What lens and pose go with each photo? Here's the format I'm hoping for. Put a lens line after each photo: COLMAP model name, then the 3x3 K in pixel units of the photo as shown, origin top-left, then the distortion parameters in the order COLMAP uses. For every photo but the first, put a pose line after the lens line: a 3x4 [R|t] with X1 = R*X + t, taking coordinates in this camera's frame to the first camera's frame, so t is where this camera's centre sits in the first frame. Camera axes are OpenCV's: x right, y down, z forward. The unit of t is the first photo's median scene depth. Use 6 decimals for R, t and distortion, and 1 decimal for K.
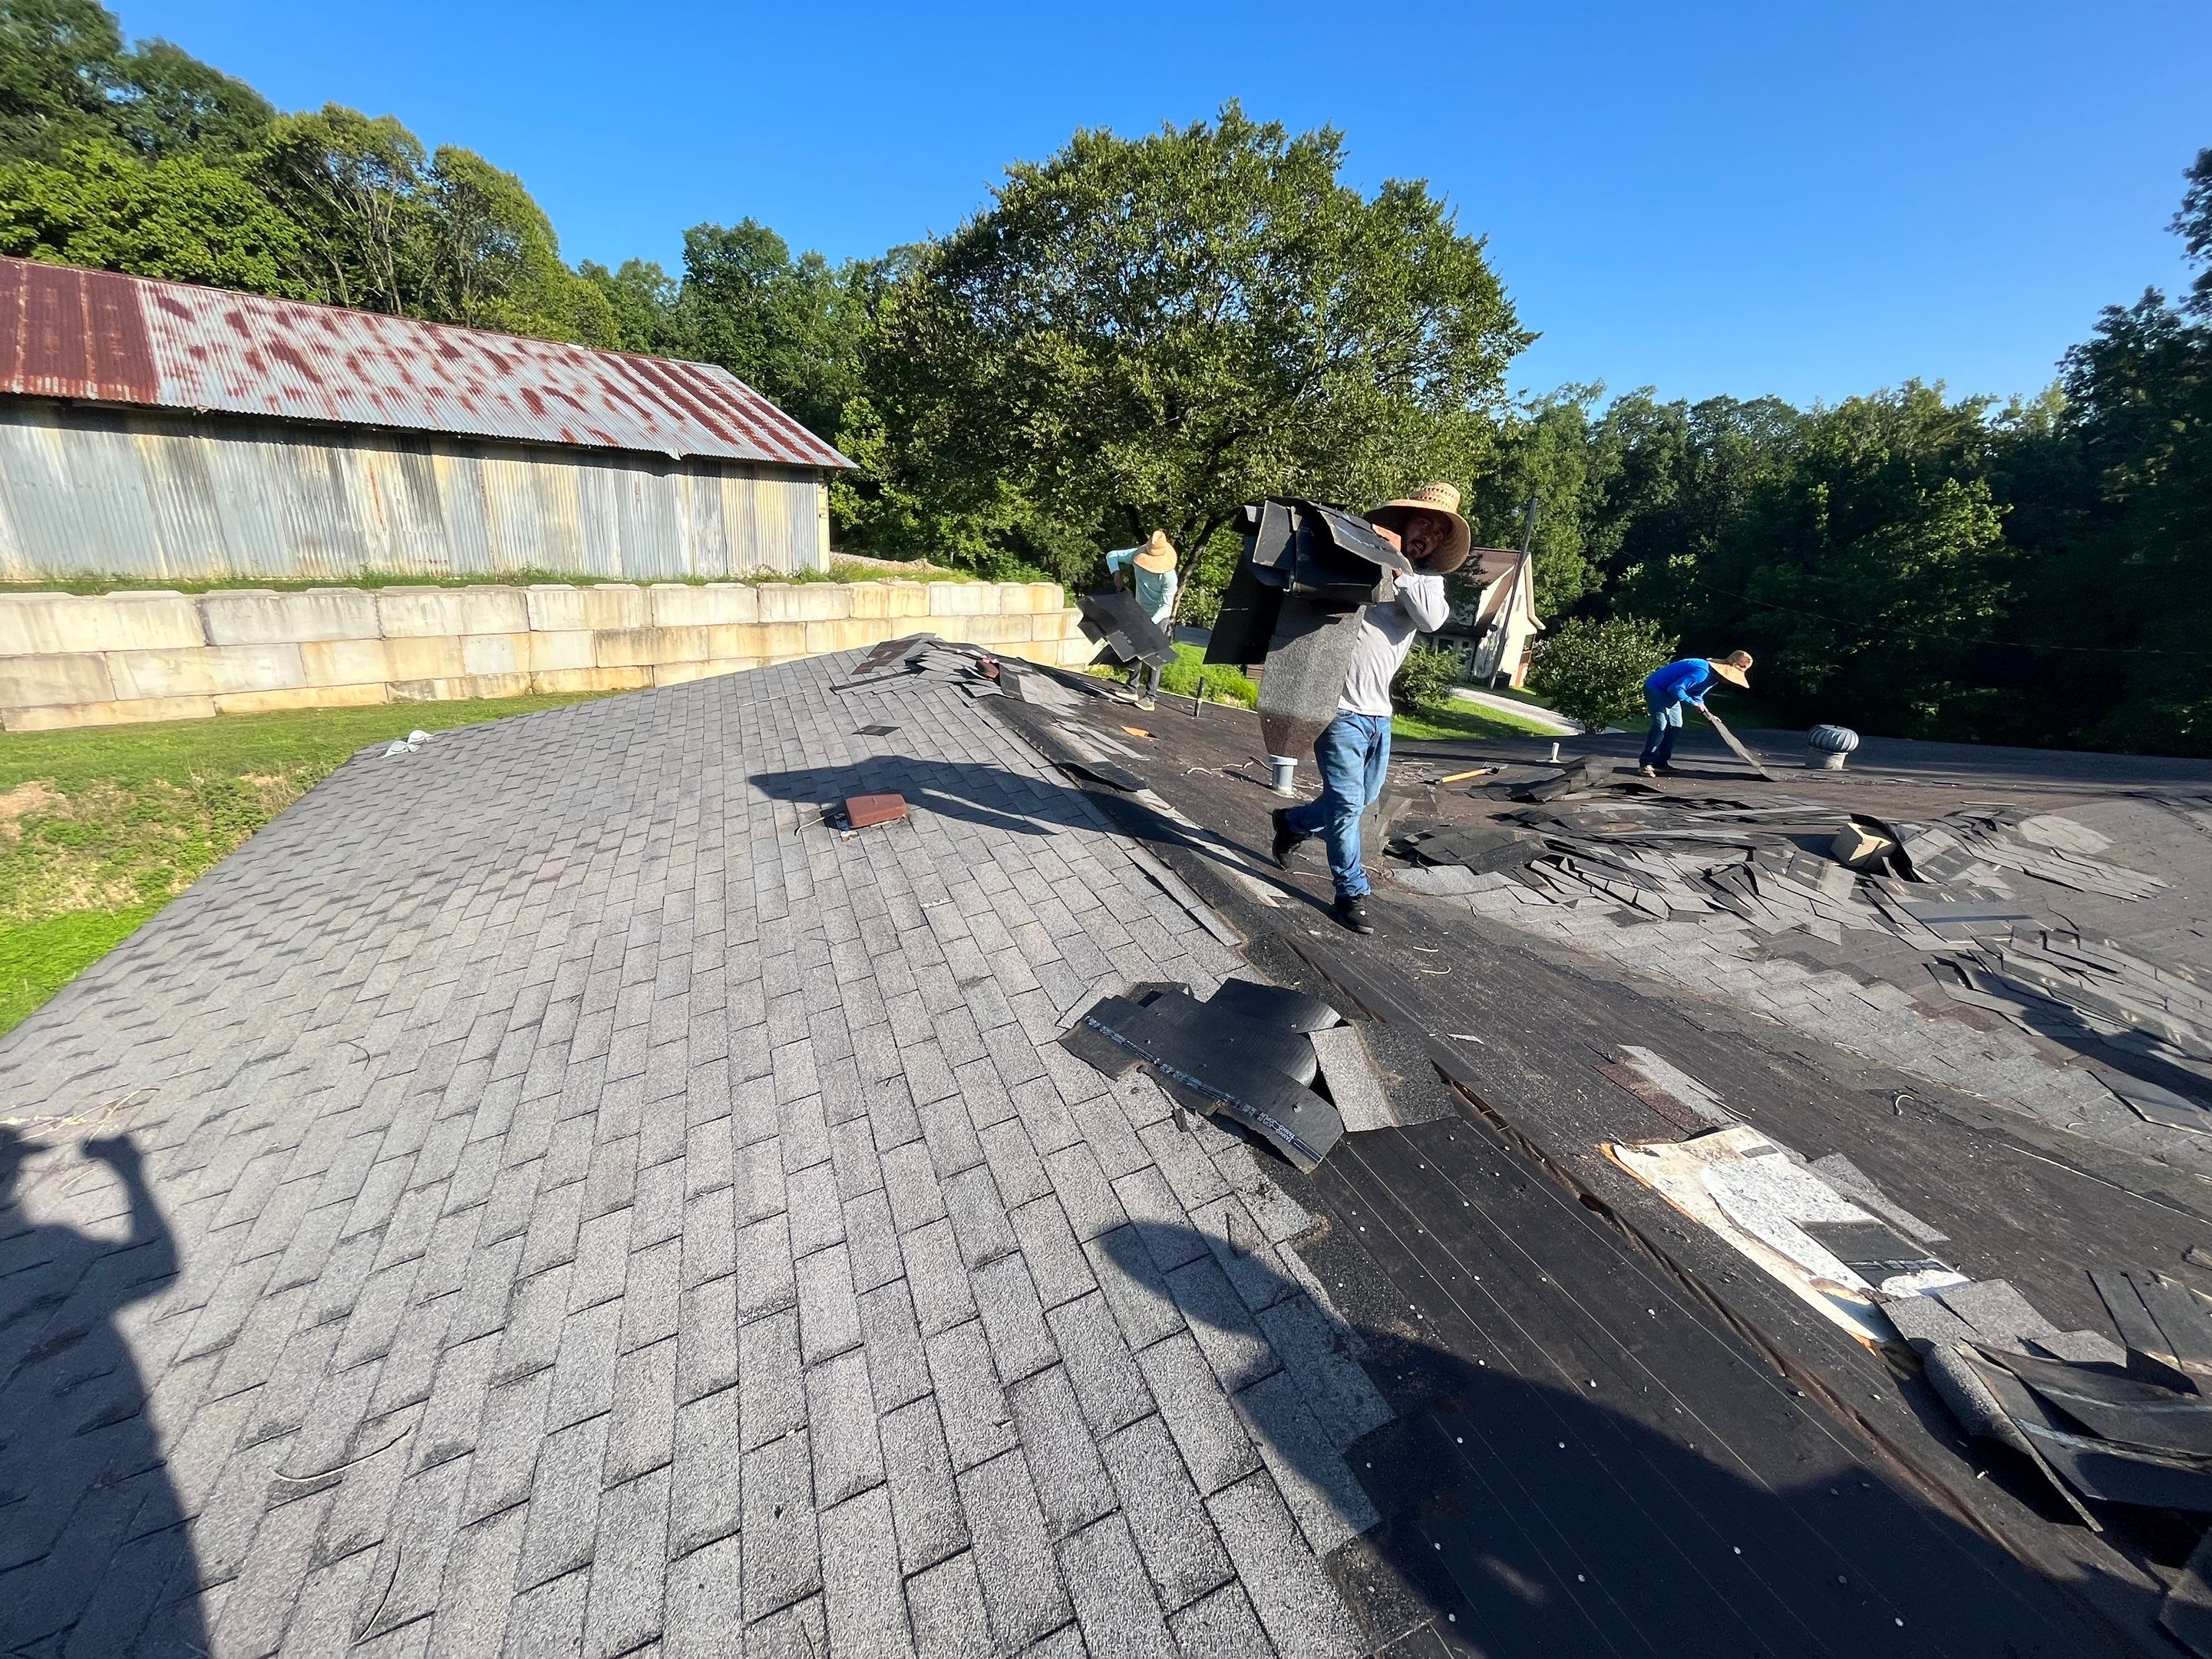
lens RADIAL K [[894.2, 0, 1107.0], [0, 894.2, 832.3], [0, 0, 1]] dist [-0.004511, 0.000250]
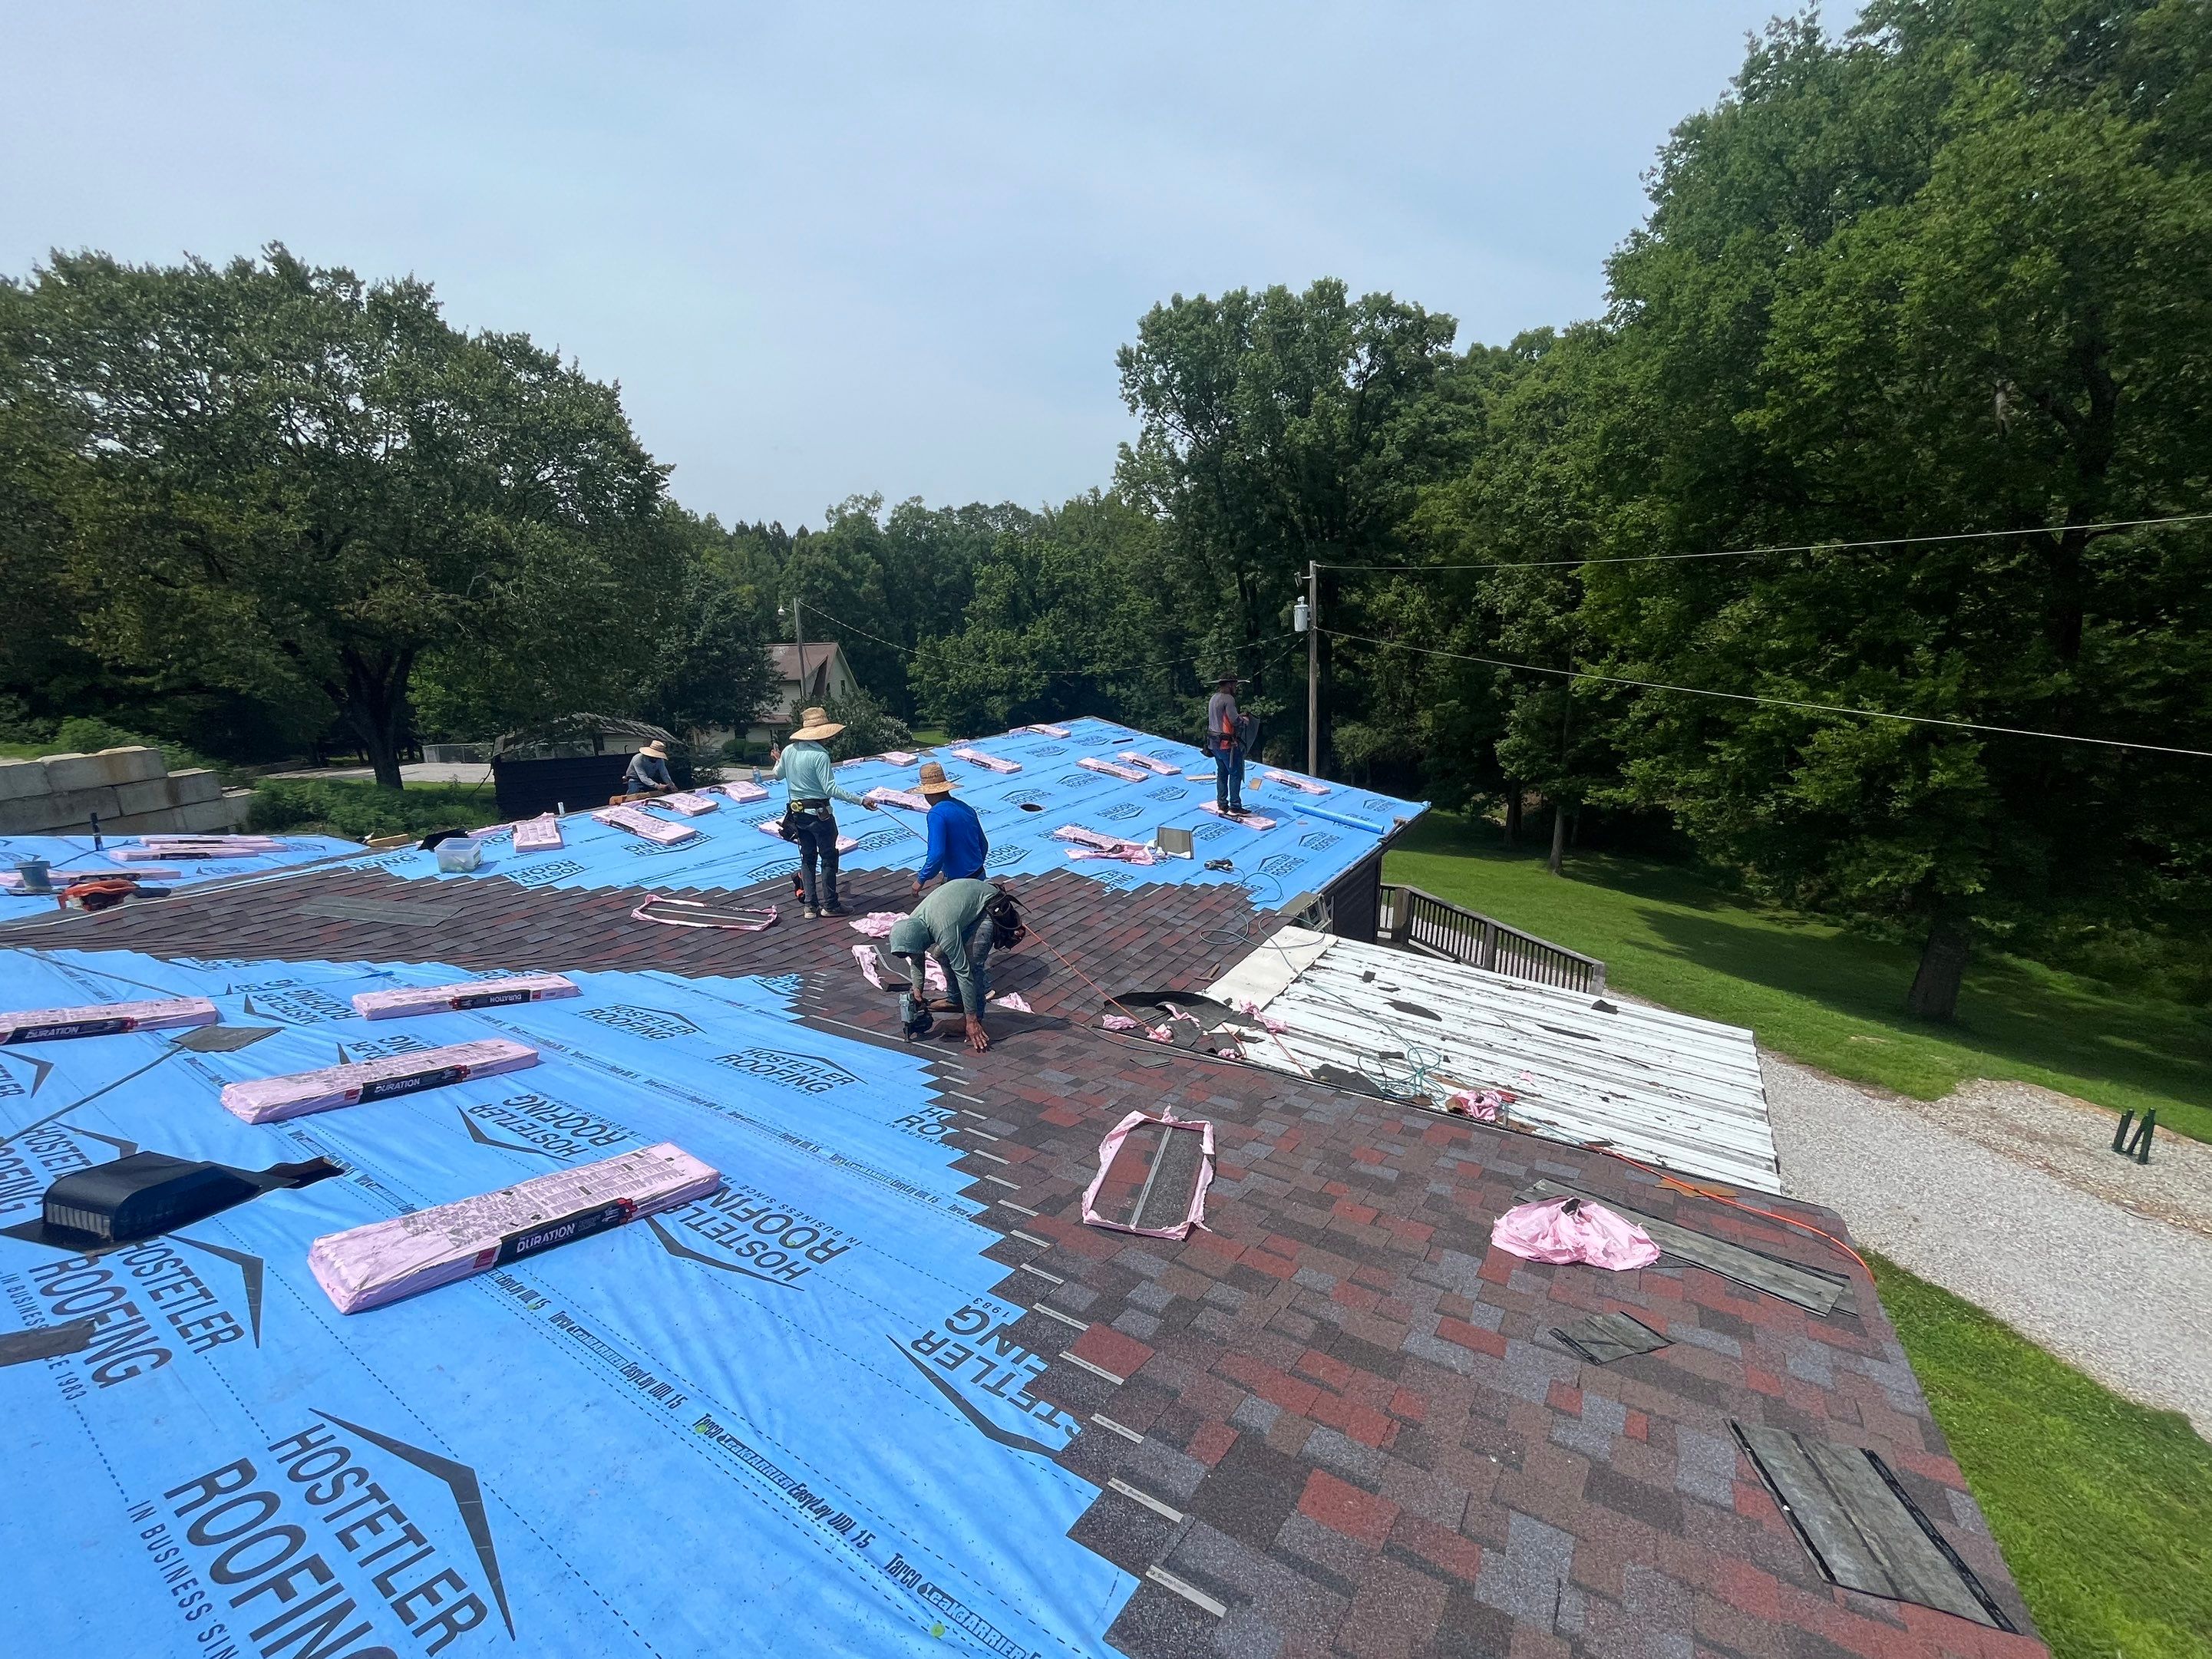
lens RADIAL K [[894.2, 0, 1114.7], [0, 894.2, 838.8], [0, 0, 1]] dist [-0.004511, 0.000250]
pose [[0.797686, -0.231912, 0.556699, 0.265343], [0.284515, 0.958635, -0.008326, 0.116864], [-0.531741, 0.165031, 0.830672, -0.286455]]
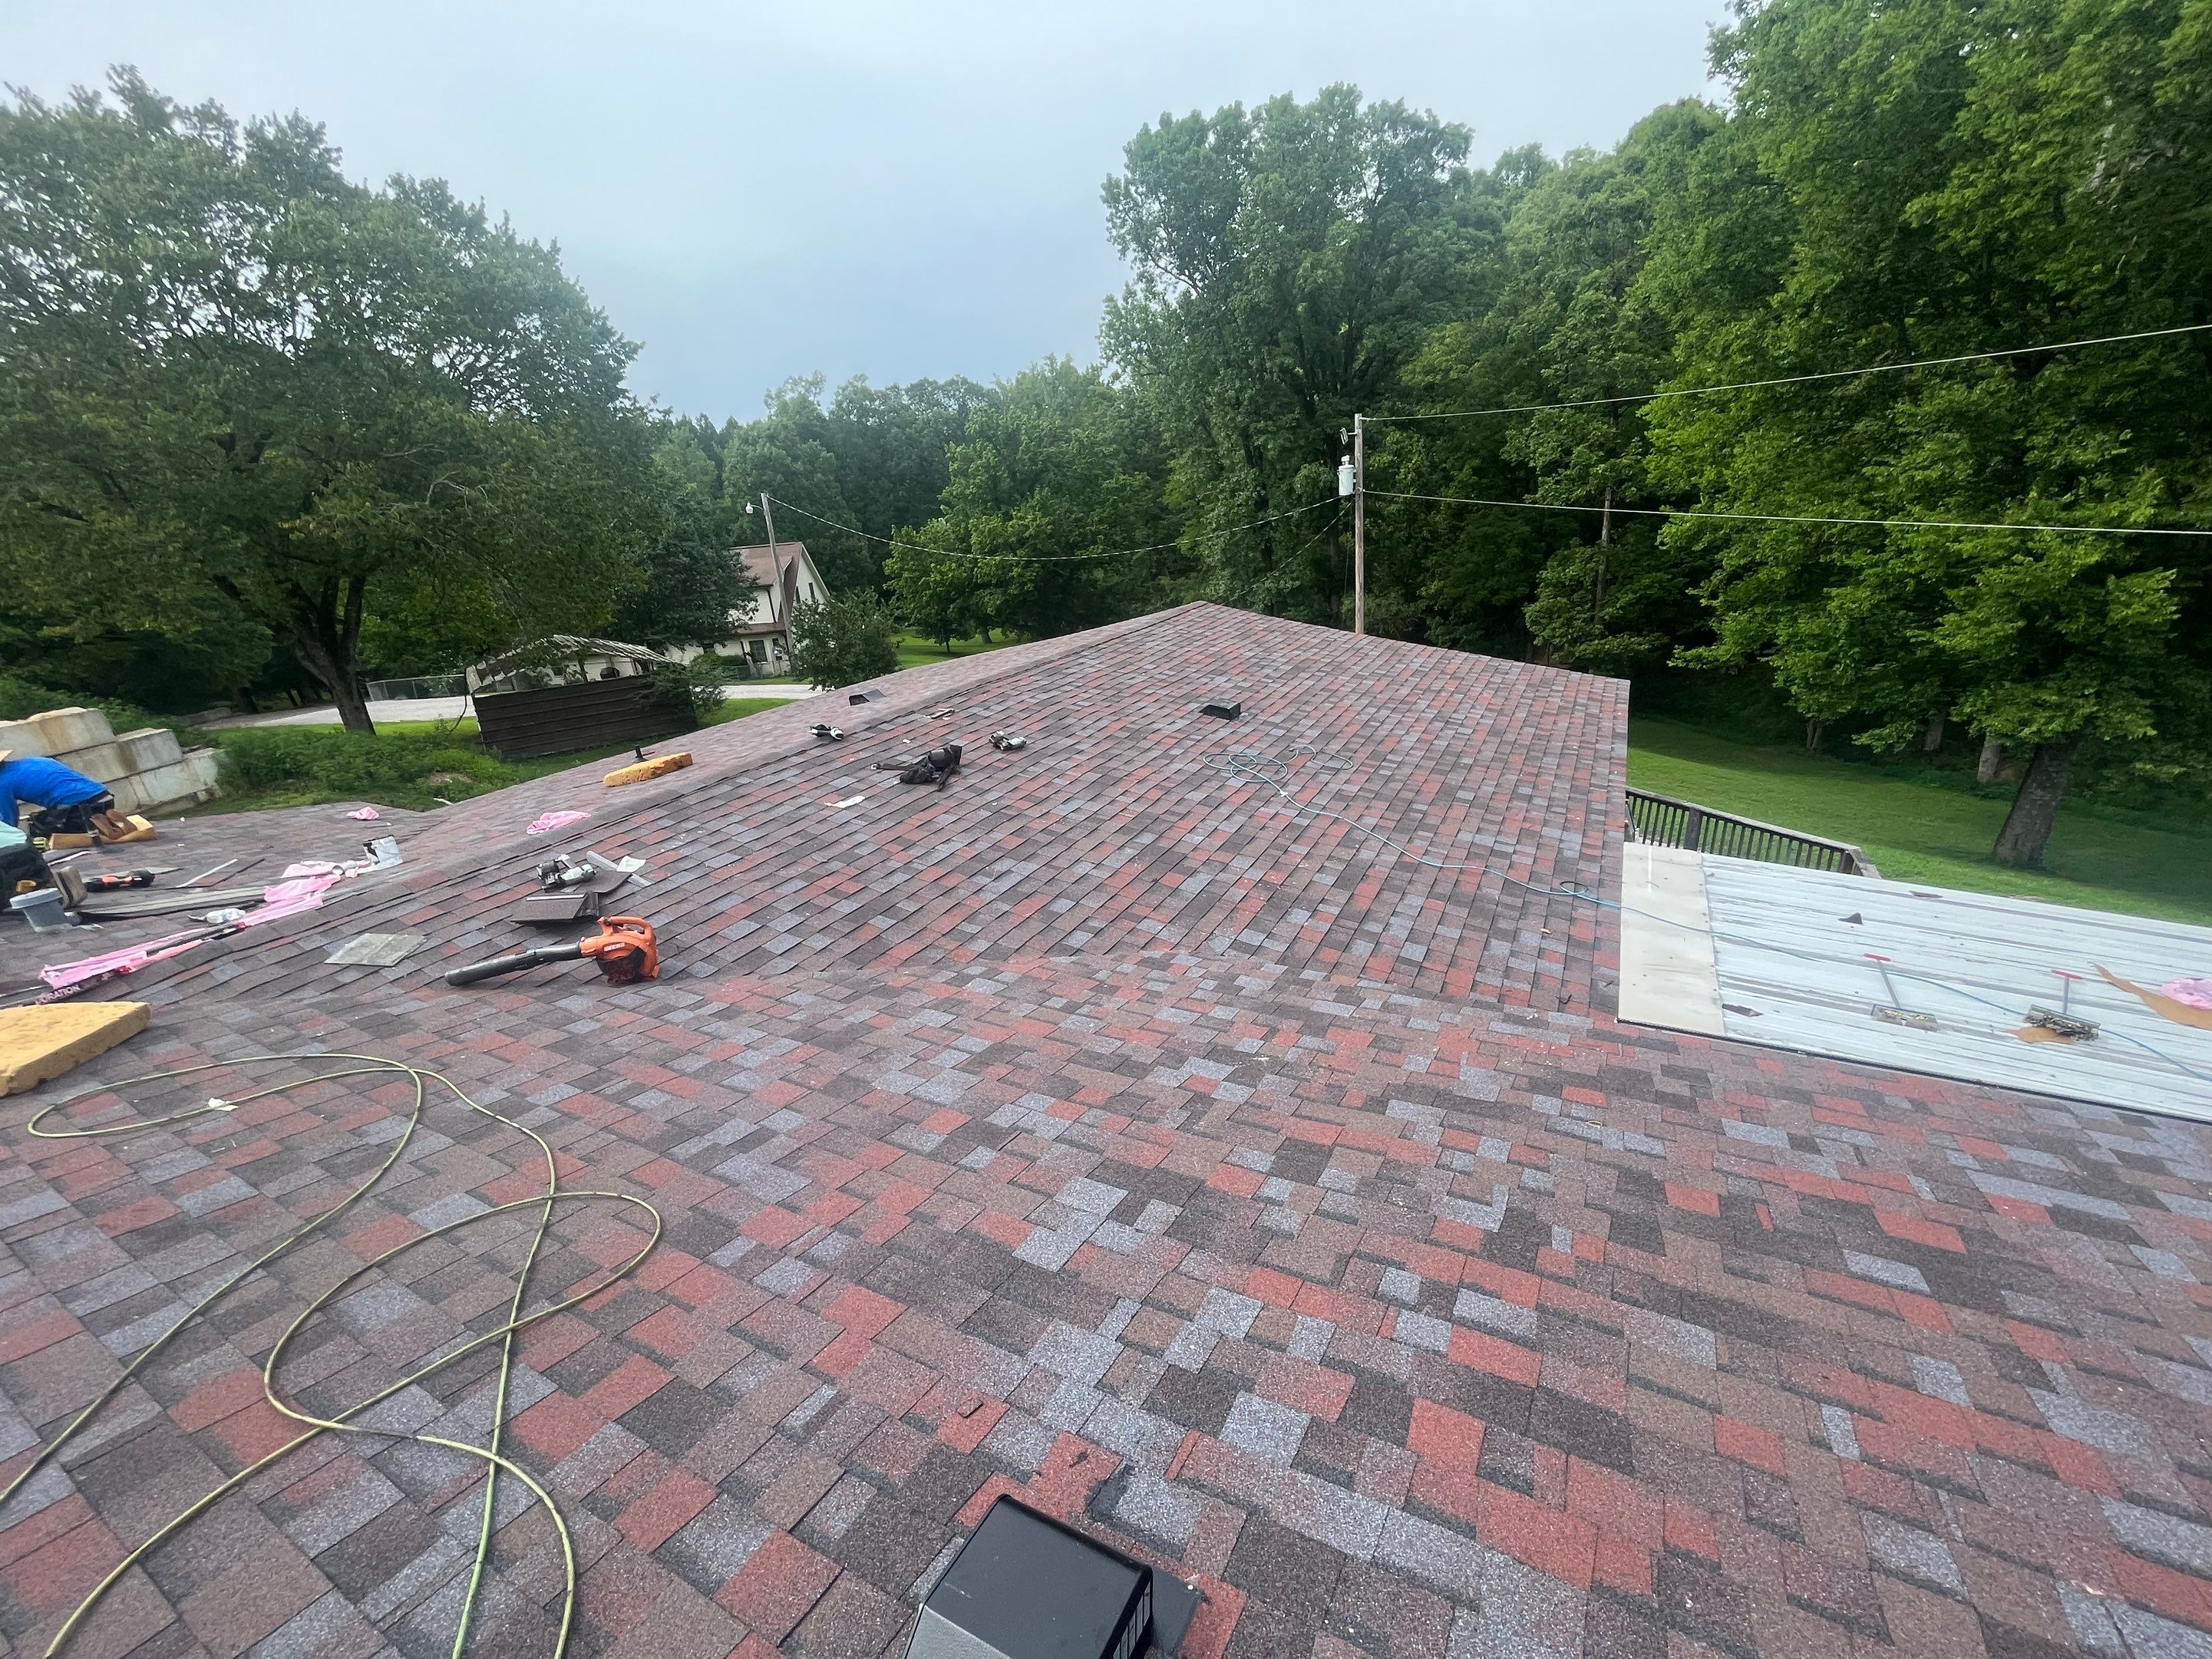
lens RADIAL K [[894.2, 0, 1110.0], [0, 894.2, 834.2], [0, 0, 1]] dist [-0.004511, 0.000250]
pose [[0.758235, -0.349559, 0.550353, 0.198865], [0.347261, 0.930951, 0.112867, 0.047329], [-0.551806, 0.105537, 0.827268, -0.103014]]
